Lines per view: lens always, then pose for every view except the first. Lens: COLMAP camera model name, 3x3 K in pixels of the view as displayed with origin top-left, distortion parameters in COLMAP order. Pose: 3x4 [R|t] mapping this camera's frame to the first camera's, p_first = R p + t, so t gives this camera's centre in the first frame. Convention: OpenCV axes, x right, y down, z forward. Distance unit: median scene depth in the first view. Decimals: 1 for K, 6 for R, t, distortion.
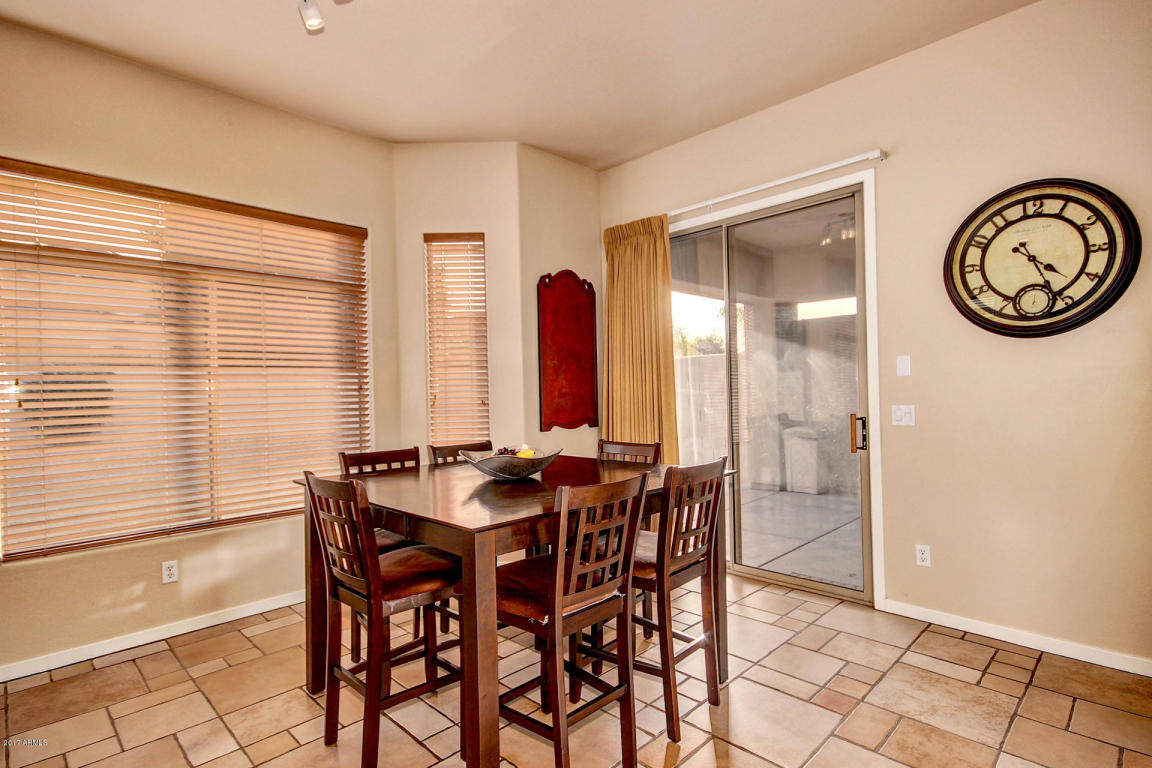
lens RADIAL K [[585.7, 0, 576.6], [0, 585.7, 389.7], [0, 0, 1]] dist [0.000460, -0.000257]
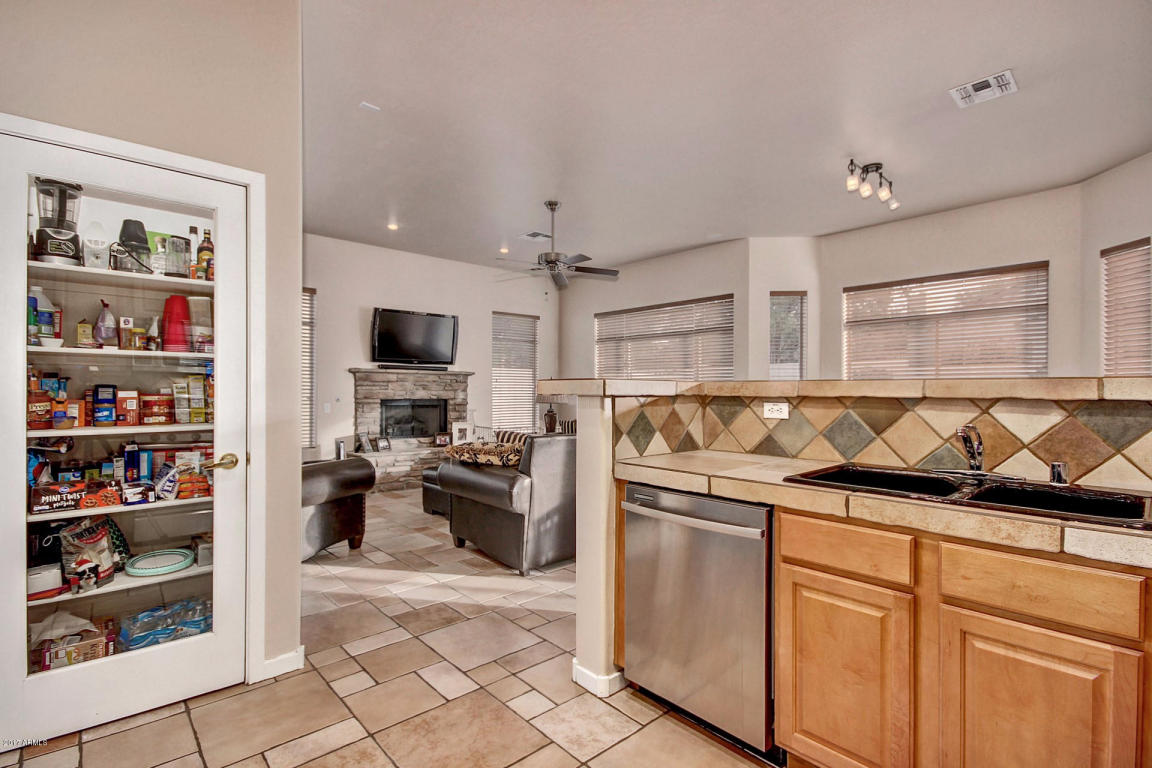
lens RADIAL K [[548.3, 0, 578.7], [0, 548.3, 390.5], [0, 0, 1]] dist [0.011115, -0.005112]
pose [[-0.041996, 0.020532, -0.998907, 0.932976], [0.004259, 0.999783, 0.020371, -0.011167], [0.999109, -0.003399, -0.042074, -0.005577]]
